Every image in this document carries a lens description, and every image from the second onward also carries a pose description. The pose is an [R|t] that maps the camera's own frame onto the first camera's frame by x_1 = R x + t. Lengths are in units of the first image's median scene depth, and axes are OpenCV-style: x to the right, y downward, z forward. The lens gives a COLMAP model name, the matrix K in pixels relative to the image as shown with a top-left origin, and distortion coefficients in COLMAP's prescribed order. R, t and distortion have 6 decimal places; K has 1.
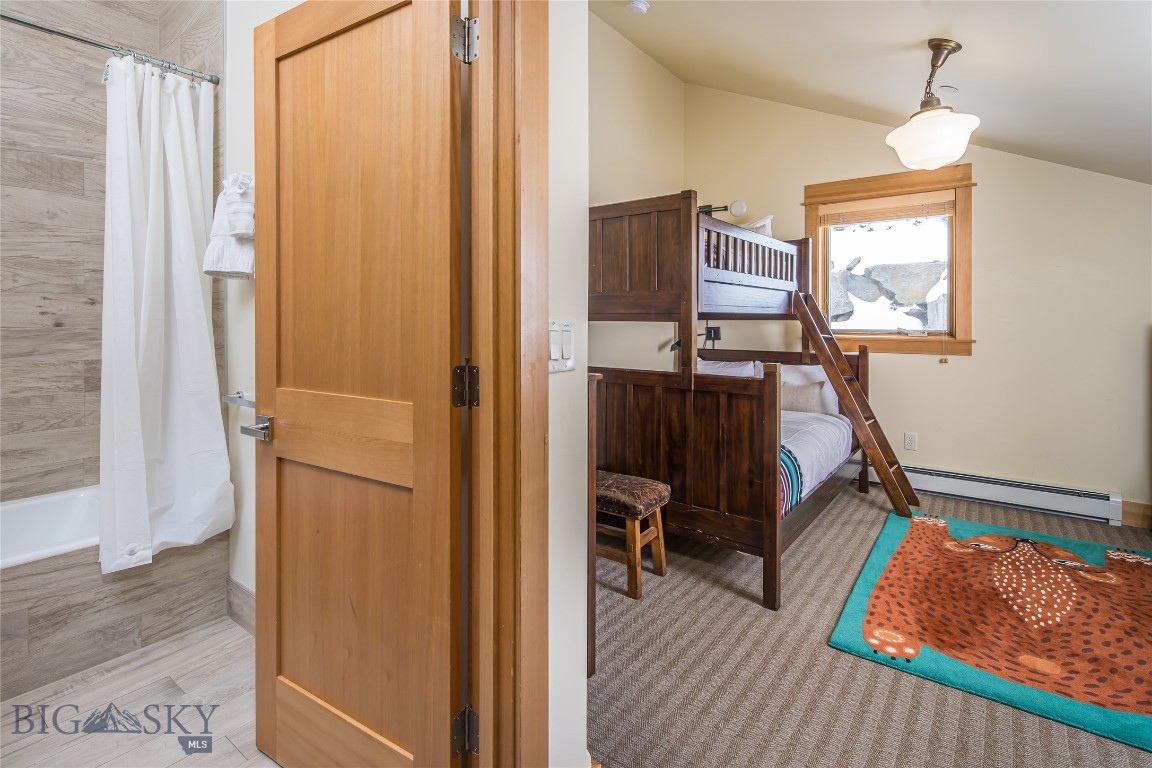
lens RADIAL K [[540.0, 0, 580.0], [0, 540.0, 316.3], [0, 0, 1]] dist [0.004469, -0.004337]
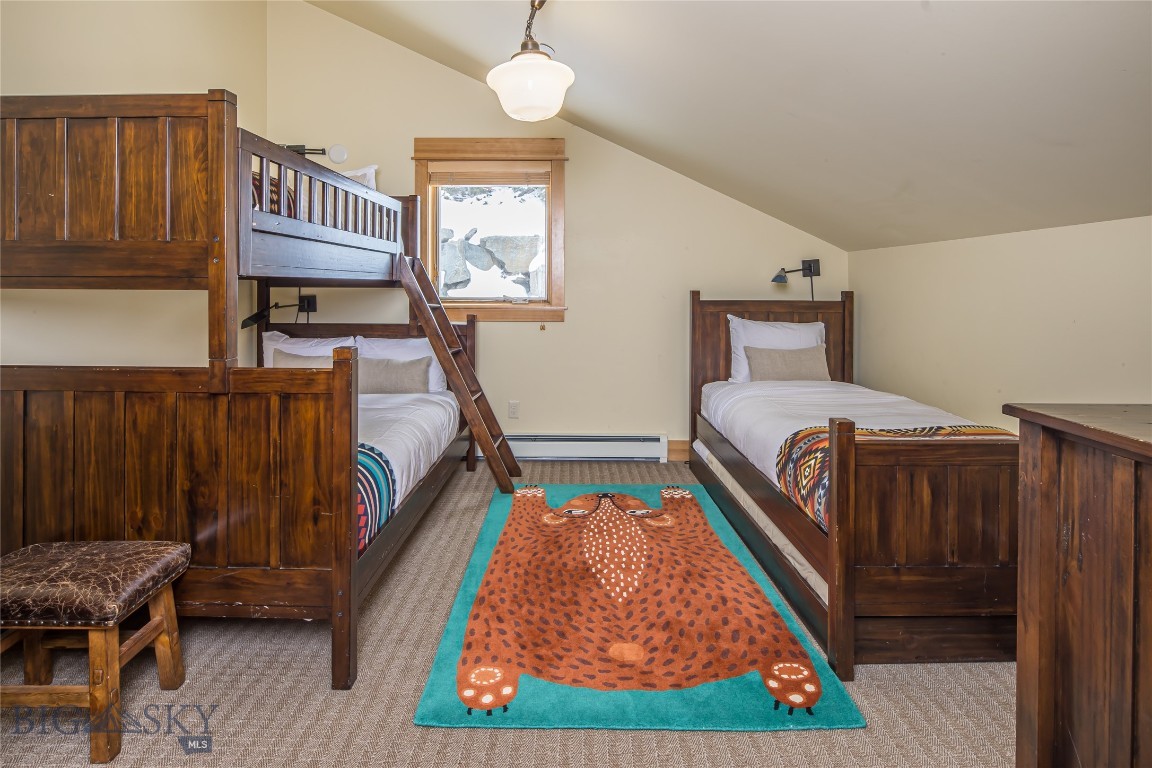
lens RADIAL K [[540.0, 0, 580.0], [0, 540.0, 316.3], [0, 0, 1]] dist [0.004469, -0.004337]
pose [[0.788512, -0.031511, 0.614212, 0.147983], [-0.005720, 0.998268, 0.058558, 0.001344], [-0.614993, -0.049687, 0.786965, 0.221072]]
